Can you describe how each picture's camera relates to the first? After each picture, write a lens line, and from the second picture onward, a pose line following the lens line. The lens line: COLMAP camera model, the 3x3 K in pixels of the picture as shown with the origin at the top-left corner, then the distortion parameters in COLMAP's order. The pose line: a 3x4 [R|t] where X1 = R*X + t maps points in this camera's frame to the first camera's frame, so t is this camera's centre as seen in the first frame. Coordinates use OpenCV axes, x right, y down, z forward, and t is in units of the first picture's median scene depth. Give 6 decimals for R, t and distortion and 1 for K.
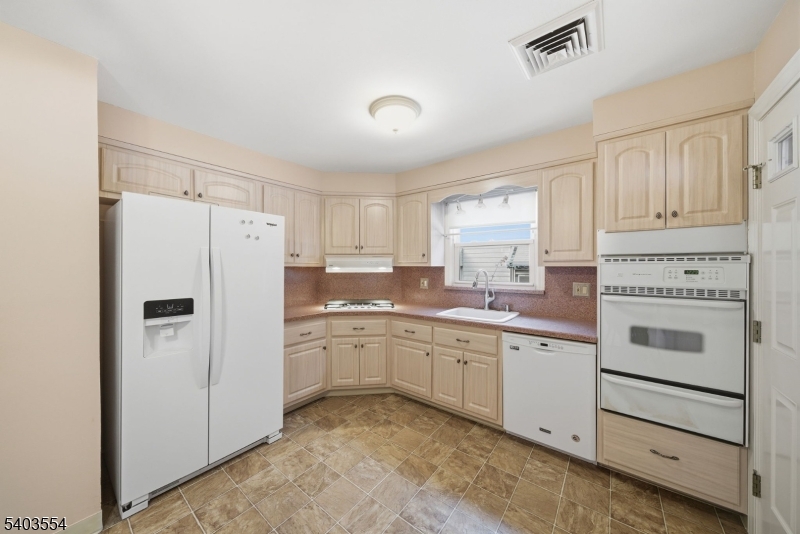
lens RADIAL K [[275.6, 0, 400.0], [0, 275.6, 270.1], [0, 0, 1]] dist [-0.002345, 0.000545]
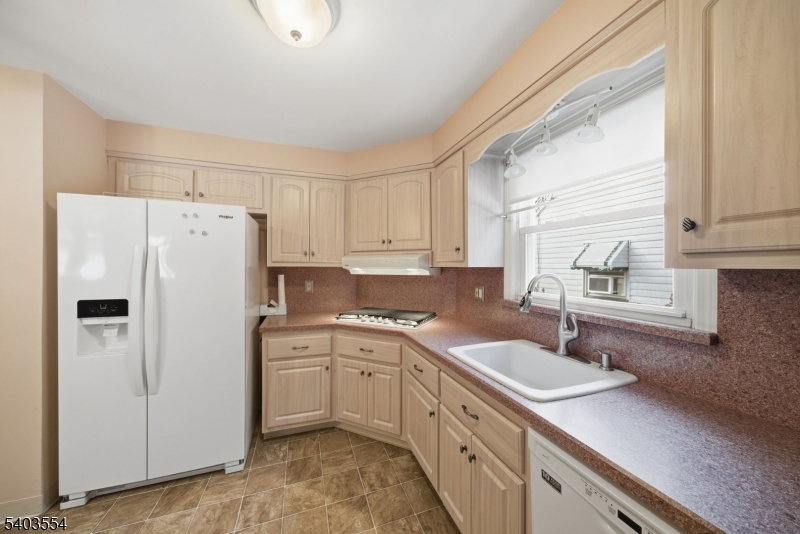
lens RADIAL K [[275.6, 0, 401.2], [0, 275.6, 268.9], [0, 0, 1]] dist [-0.002345, 0.000545]
pose [[0.847348, 0.008084, -0.530977, 0.365636], [-0.010838, 0.999939, -0.002072, -0.007644], [0.530928, 0.007510, 0.847384, 0.469153]]
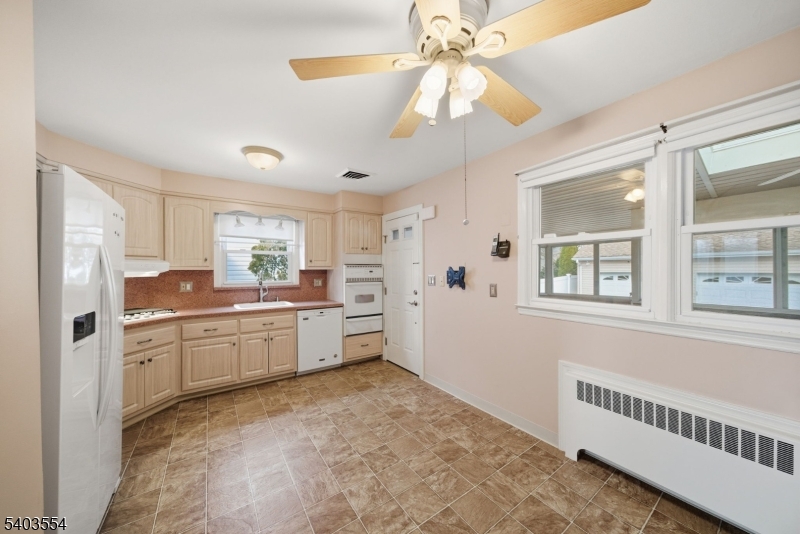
lens RADIAL K [[275.6, 0, 400.6], [0, 275.6, 270.3], [0, 0, 1]] dist [-0.002345, 0.000545]
pose [[0.293527, -0.004455, 0.955940, -0.831903], [0.014773, 0.999891, 0.000124, -0.000470], [-0.955837, 0.014085, 0.293561, -0.029903]]
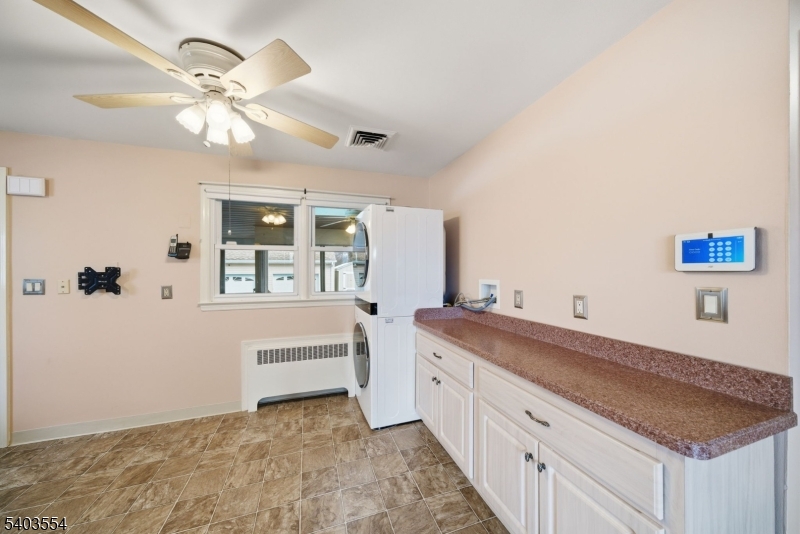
lens RADIAL K [[275.6, 0, 396.8], [0, 275.6, 268.9], [0, 0, 1]] dist [-0.002345, 0.000545]
pose [[-0.831710, 0.005800, 0.555180, -1.438066], [0.010674, 0.999928, 0.005545, -0.002577], [-0.555107, 0.010538, -0.831712, 1.280570]]
